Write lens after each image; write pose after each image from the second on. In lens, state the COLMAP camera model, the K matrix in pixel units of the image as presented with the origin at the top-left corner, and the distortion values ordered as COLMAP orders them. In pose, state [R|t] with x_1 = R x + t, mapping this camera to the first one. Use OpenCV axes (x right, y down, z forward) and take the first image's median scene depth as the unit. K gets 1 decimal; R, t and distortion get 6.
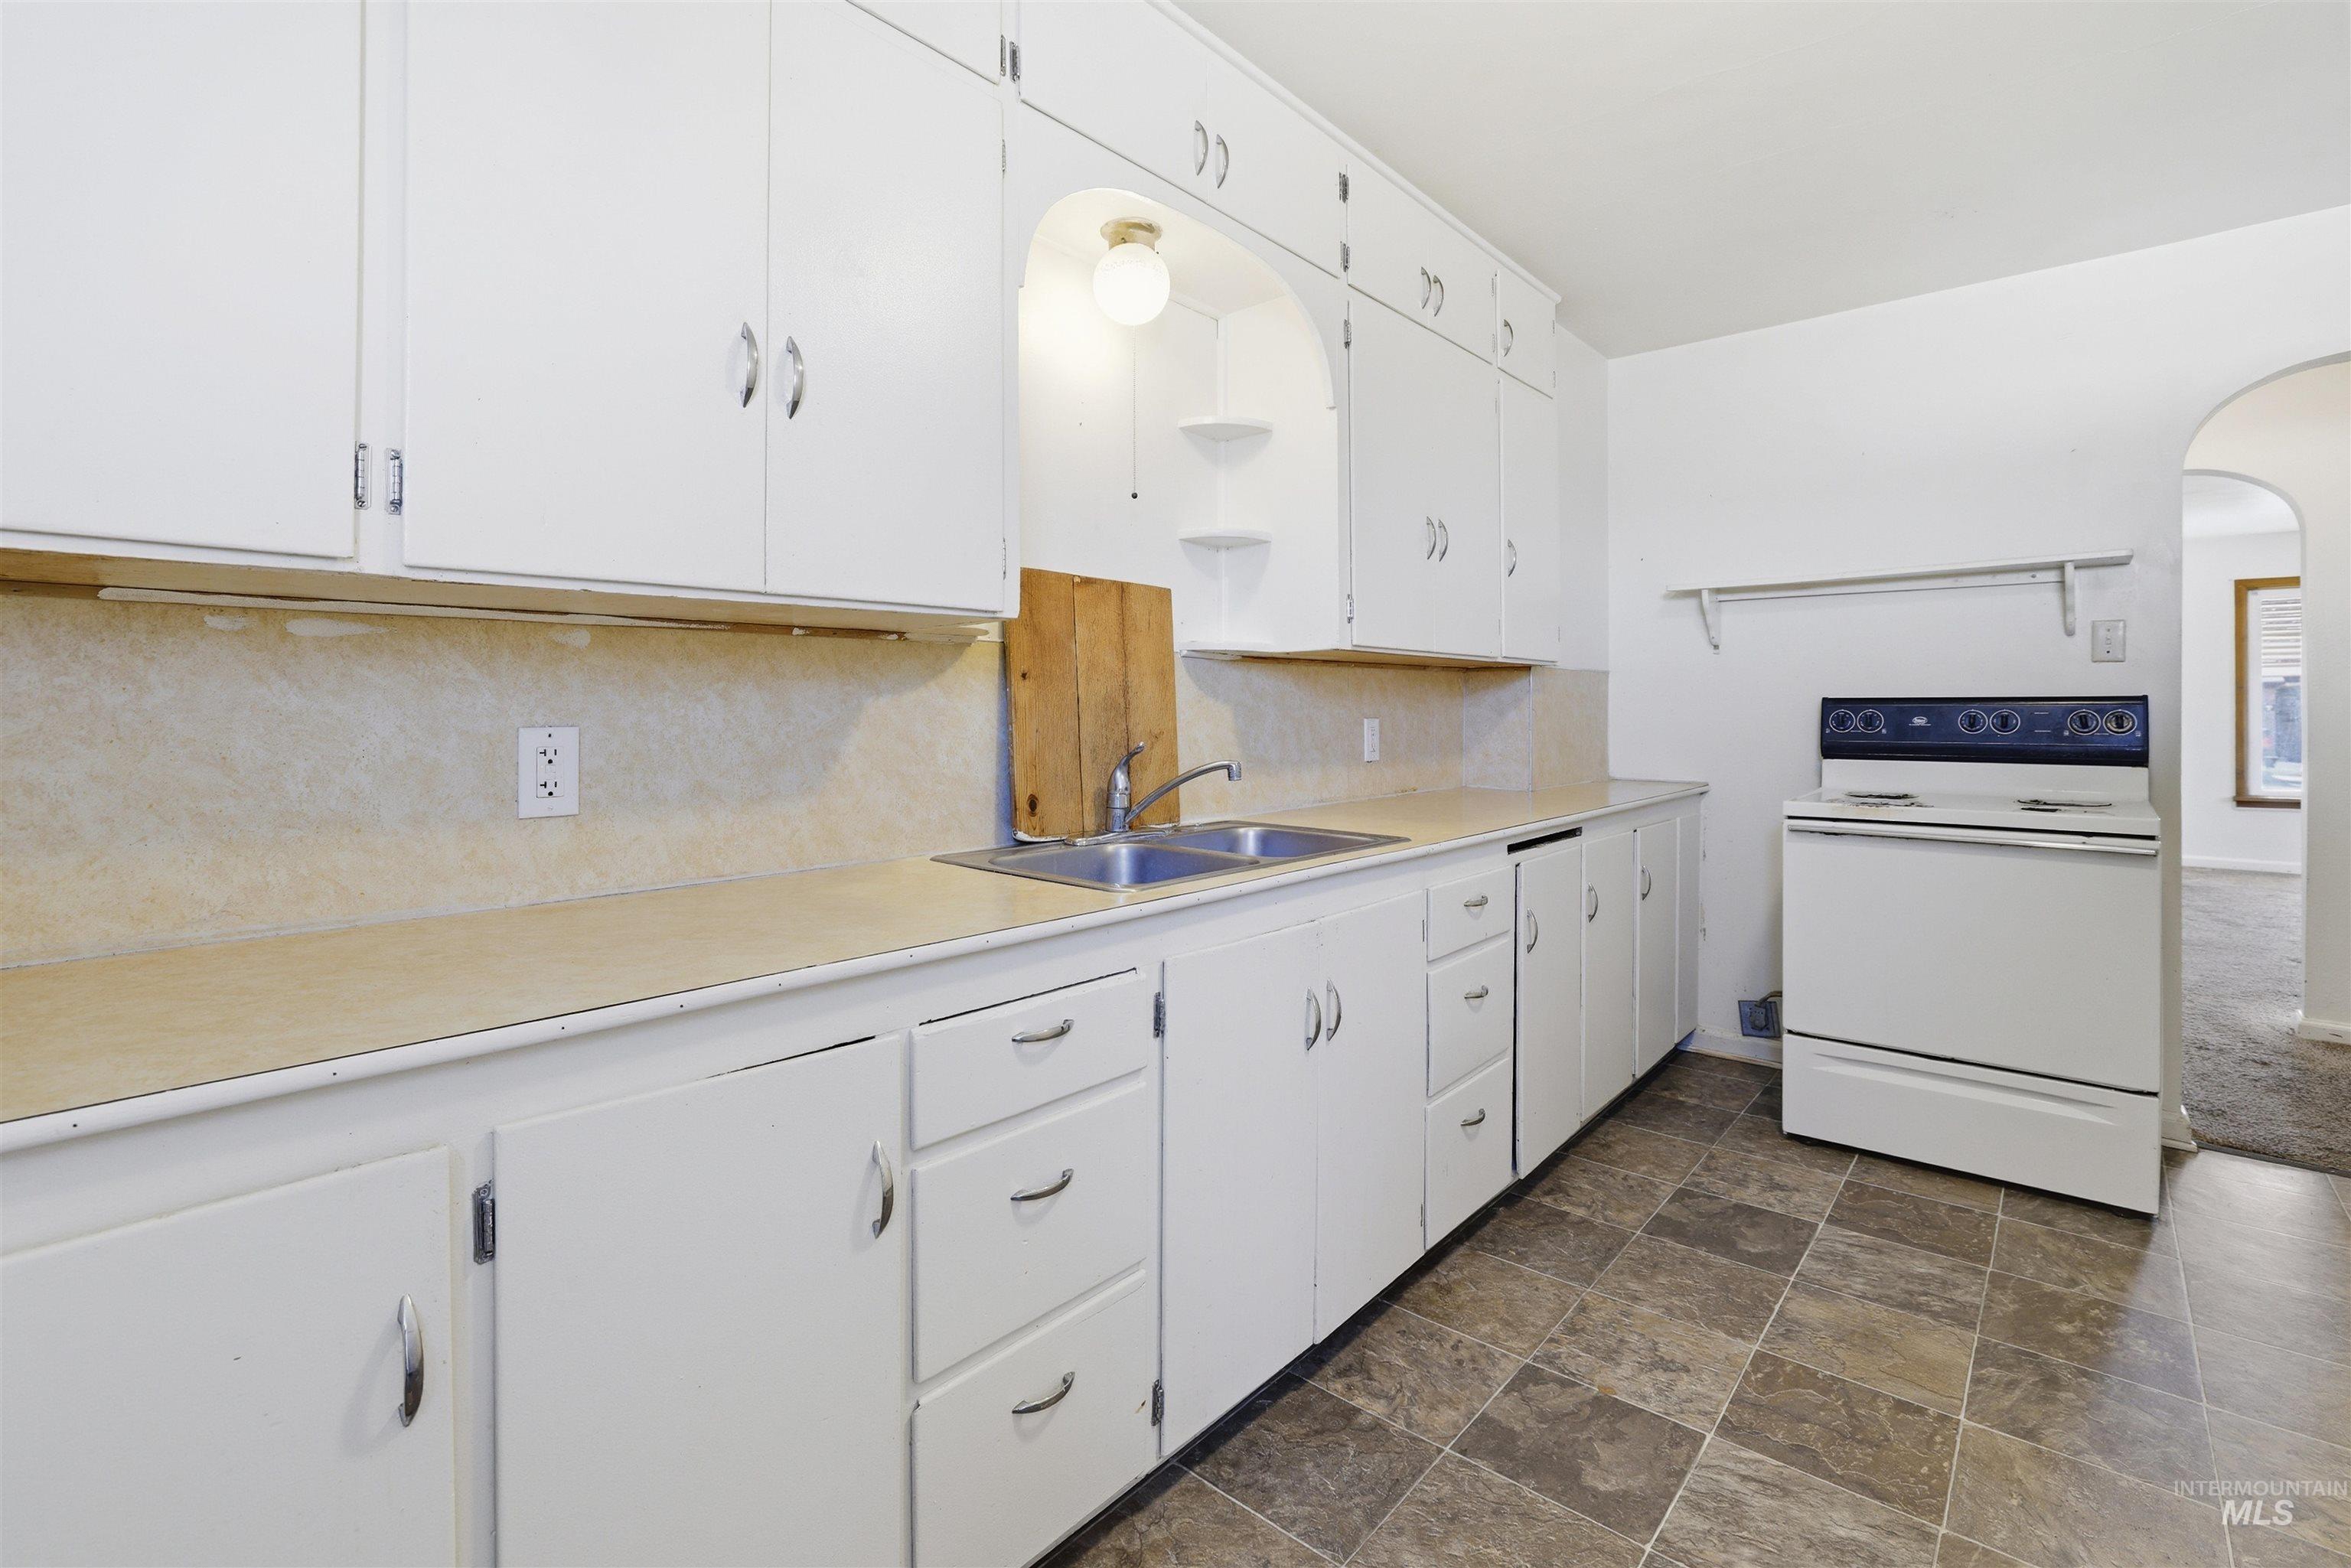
lens RADIAL K [[1089.0, 0, 1176.0], [0, 1089.0, 715.5], [0, 0, 1]] dist [0.000164, 0.001272]
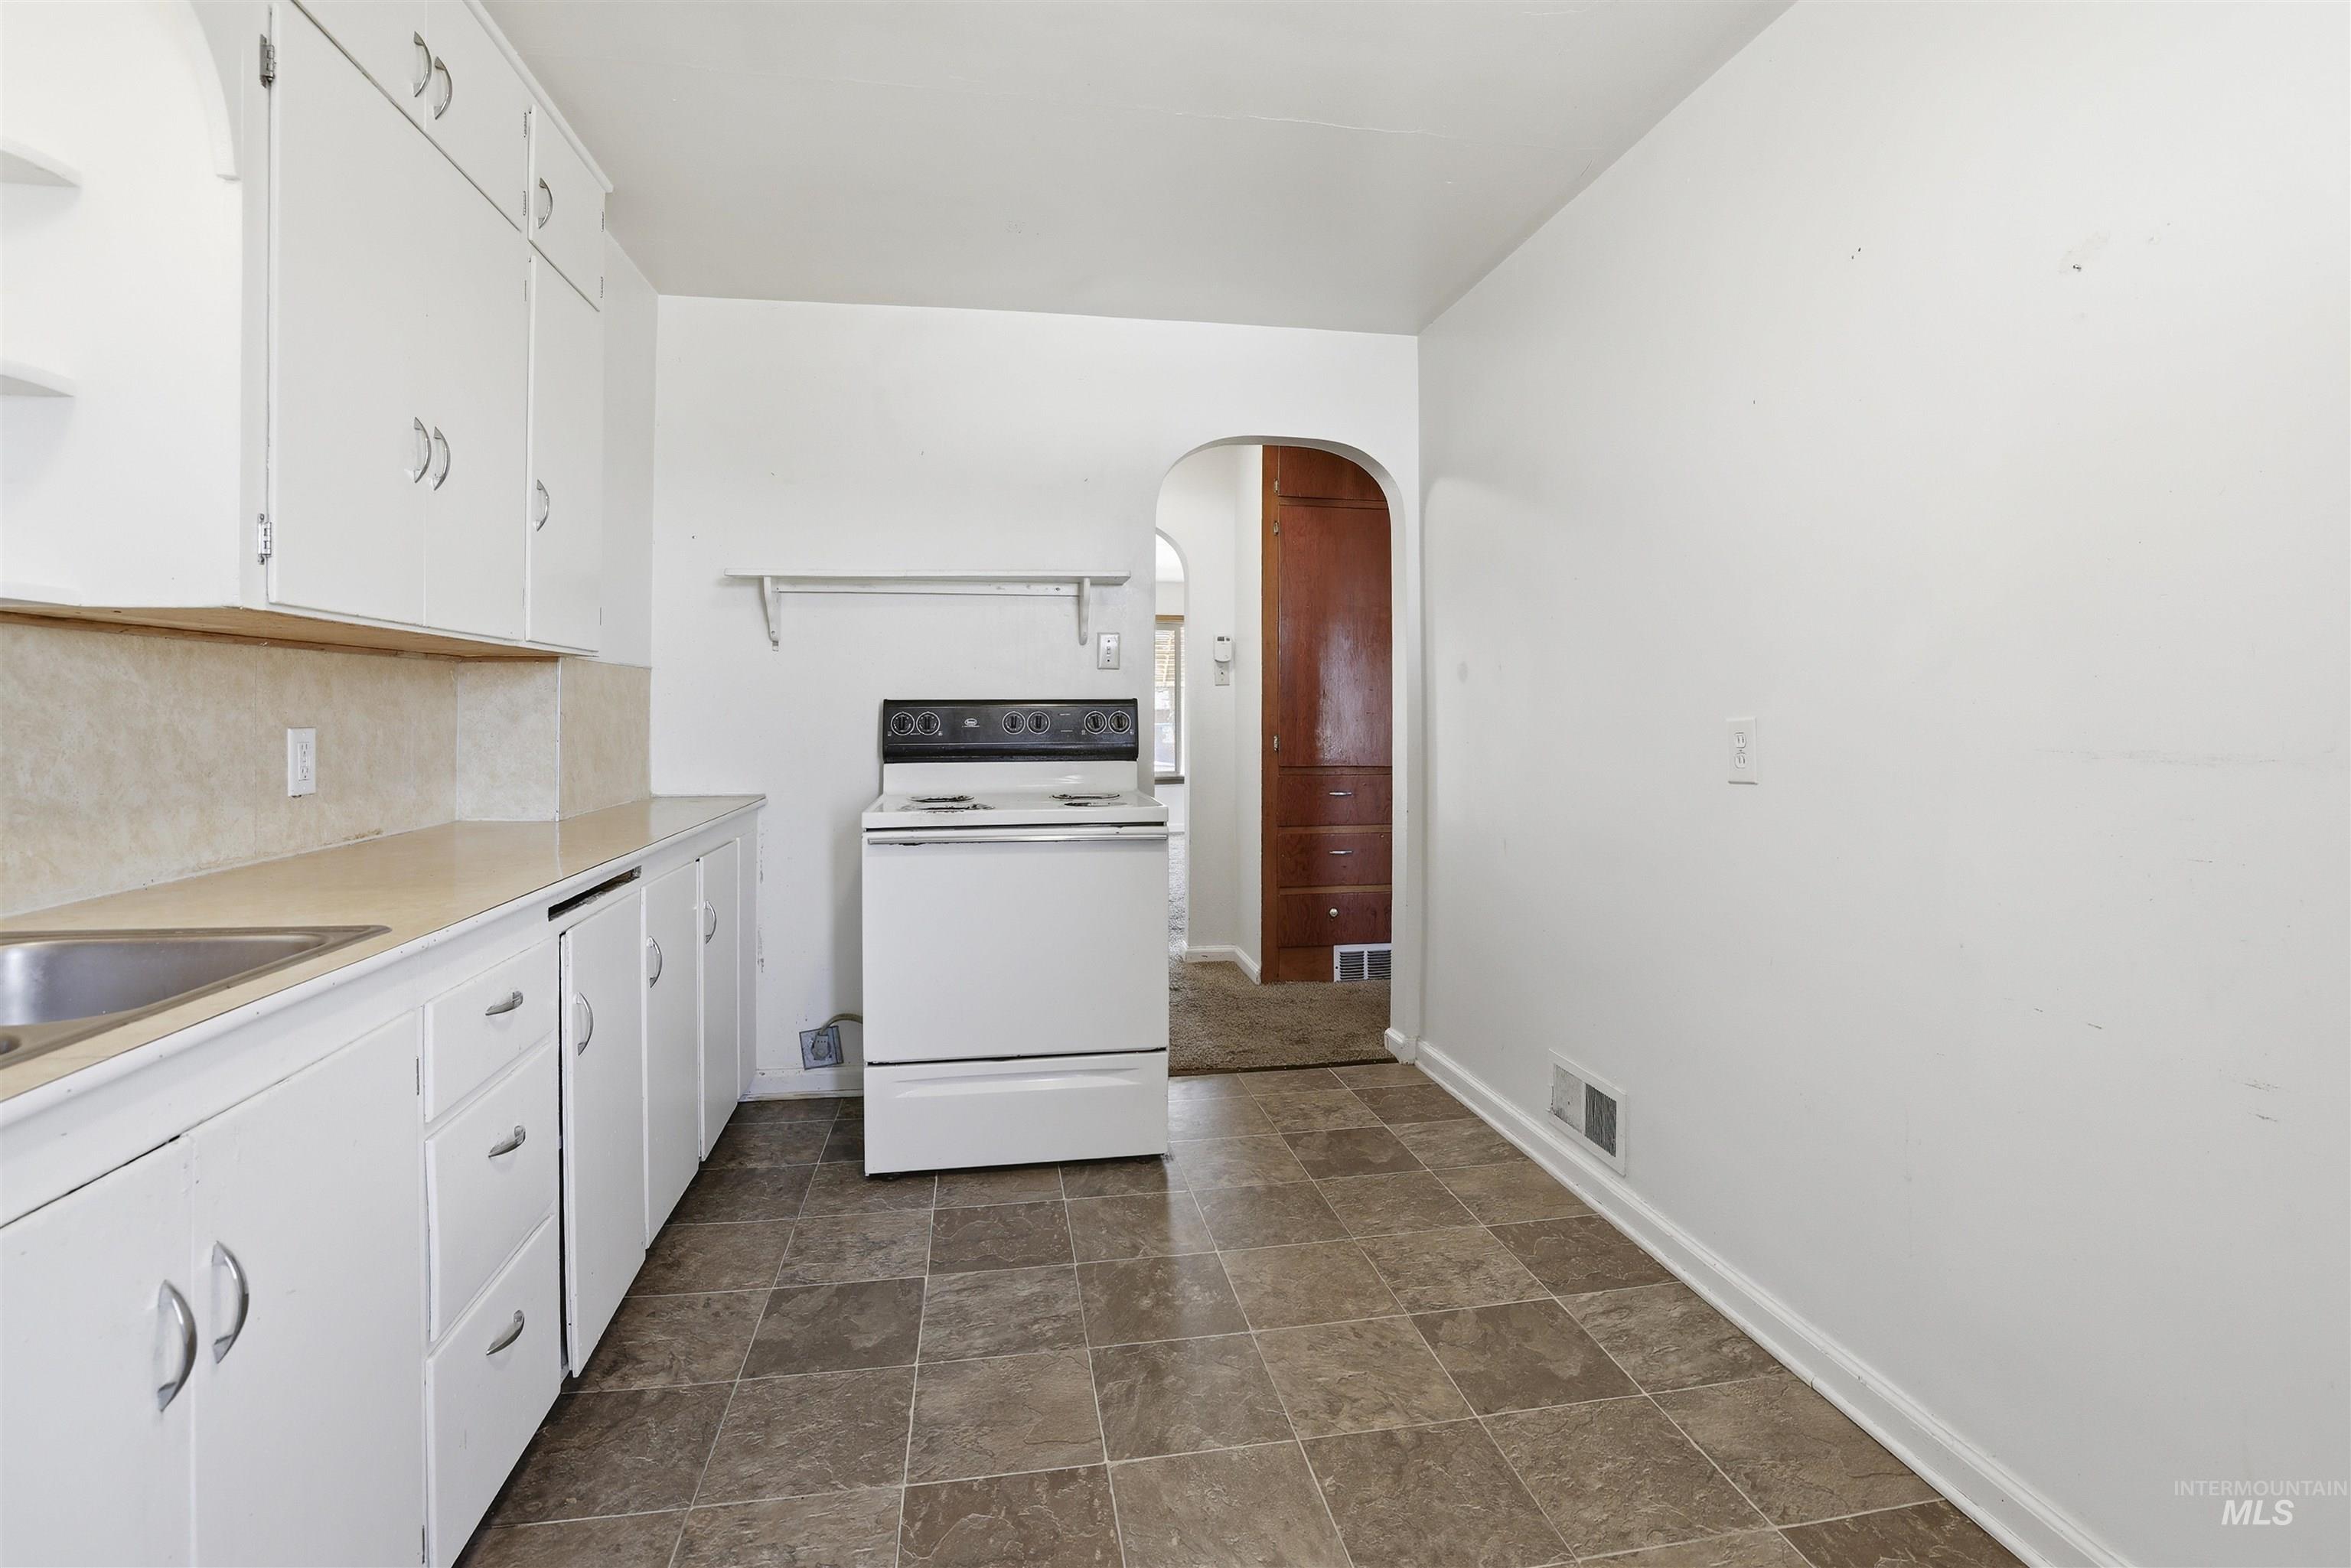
lens RADIAL K [[1093.7, 0, 1185.8], [0, 1093.7, 708.2], [0, 0, 1]] dist [-0.025211, 0.000913]
pose [[0.637264, 0.001228, 0.770645, 0.030400], [0.007061, 0.999947, -0.007432, 0.000367], [-0.770614, 0.010178, 0.637221, 0.238699]]
